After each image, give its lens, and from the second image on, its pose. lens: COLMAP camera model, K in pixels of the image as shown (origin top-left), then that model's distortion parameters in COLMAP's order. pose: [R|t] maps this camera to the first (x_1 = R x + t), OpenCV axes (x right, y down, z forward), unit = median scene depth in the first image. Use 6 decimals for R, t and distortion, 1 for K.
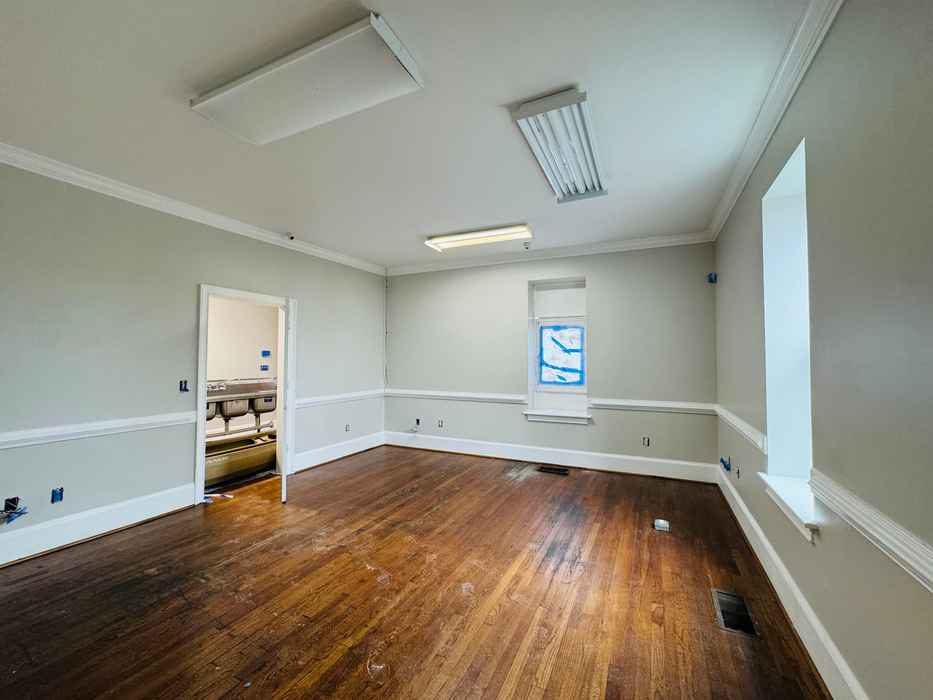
lens RADIAL K [[369.0, 0, 466.7], [0, 369.0, 349.4], [0, 0, 1]] dist [-0.003985, 0.001105]
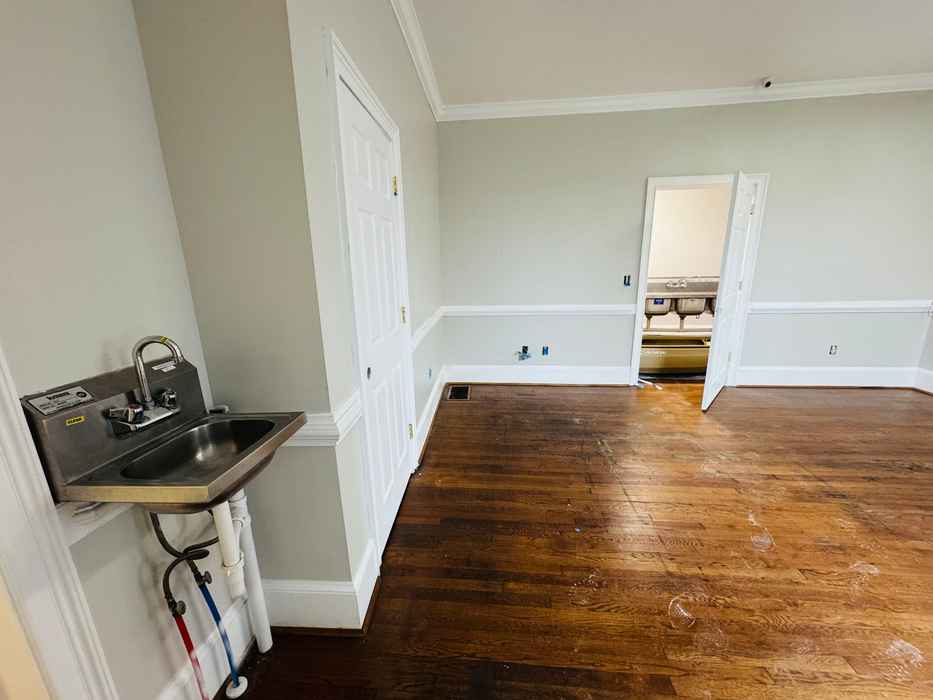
lens RADIAL K [[369.0, 0, 463.1], [0, 369.0, 352.2], [0, 0, 1]] dist [-0.003985, 0.001105]
pose [[0.369446, 0.217215, -0.903508, 0.102071], [0.043911, 0.967129, 0.250465, 0.007252], [0.928214, -0.132207, 0.347764, 0.127119]]
